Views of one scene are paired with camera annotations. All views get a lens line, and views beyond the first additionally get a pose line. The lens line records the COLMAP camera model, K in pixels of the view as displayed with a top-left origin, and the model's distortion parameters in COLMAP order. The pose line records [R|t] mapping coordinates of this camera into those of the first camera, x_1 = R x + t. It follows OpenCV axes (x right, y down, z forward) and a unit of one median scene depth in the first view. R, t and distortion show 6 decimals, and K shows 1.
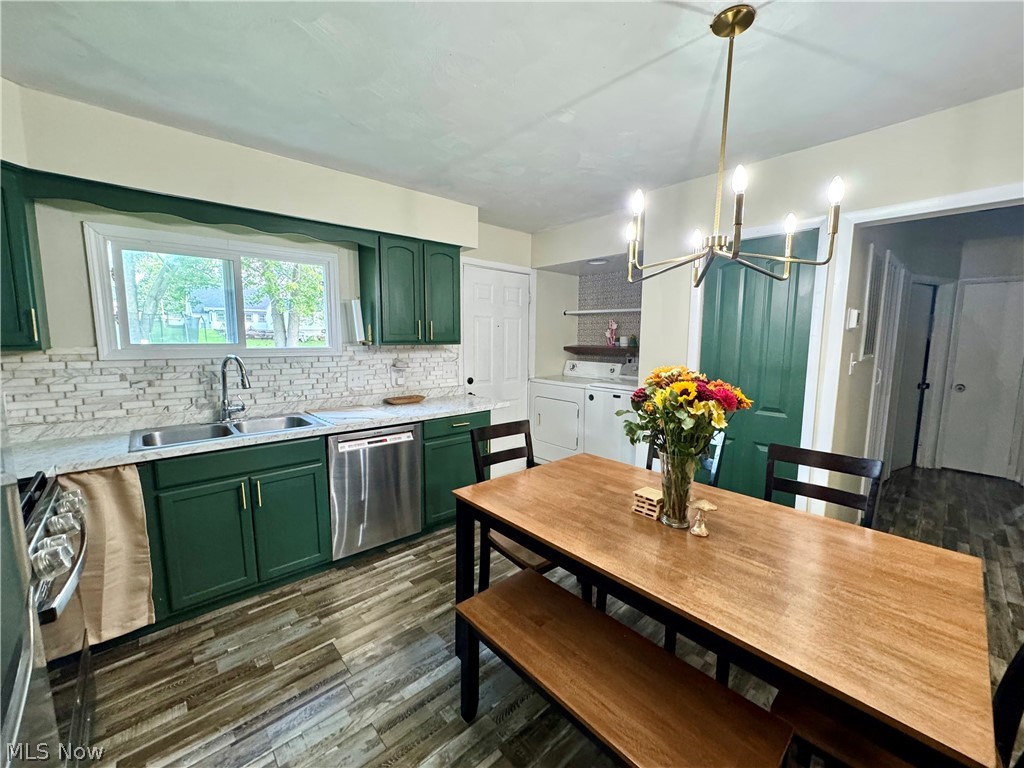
lens RADIAL K [[407.2, 0, 514.0], [0, 407.2, 384.2], [0, 0, 1]] dist [-0.002461, -0.000144]
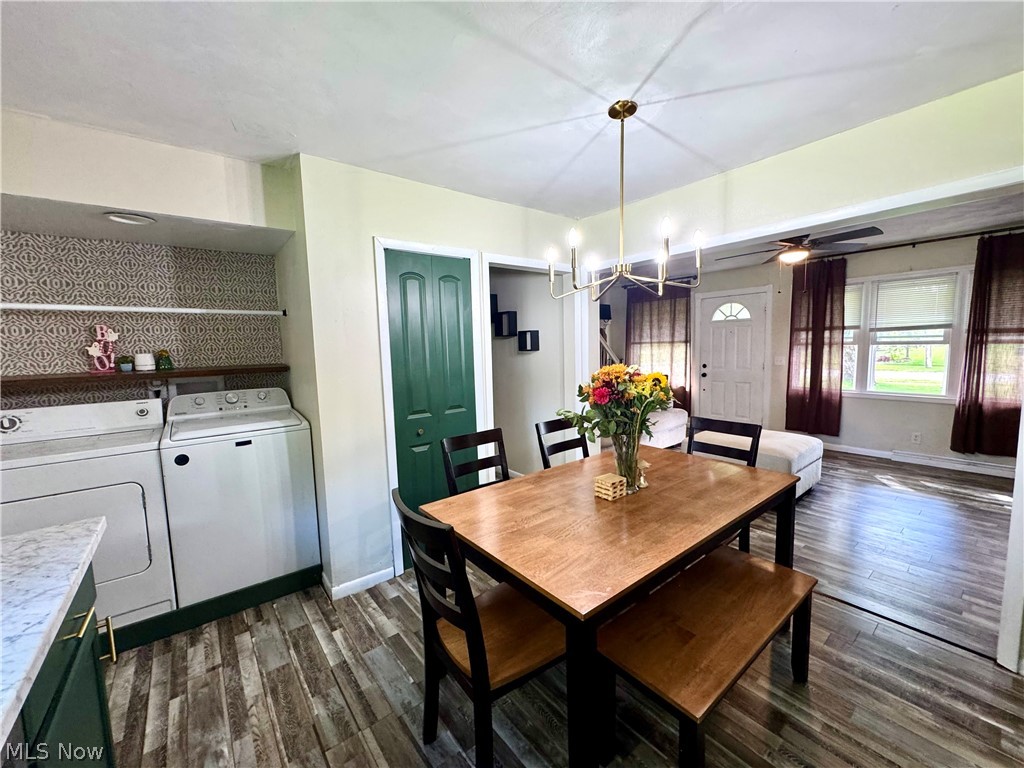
lens RADIAL K [[409.3, 0, 513.1], [0, 409.3, 382.5], [0, 0, 1]] dist [-0.001269, 0.000543]
pose [[0.067778, -0.102885, 0.992381, -0.571631], [0.145378, 0.985071, 0.092198, -0.101953], [-0.987052, 0.138022, 0.081723, 0.822932]]
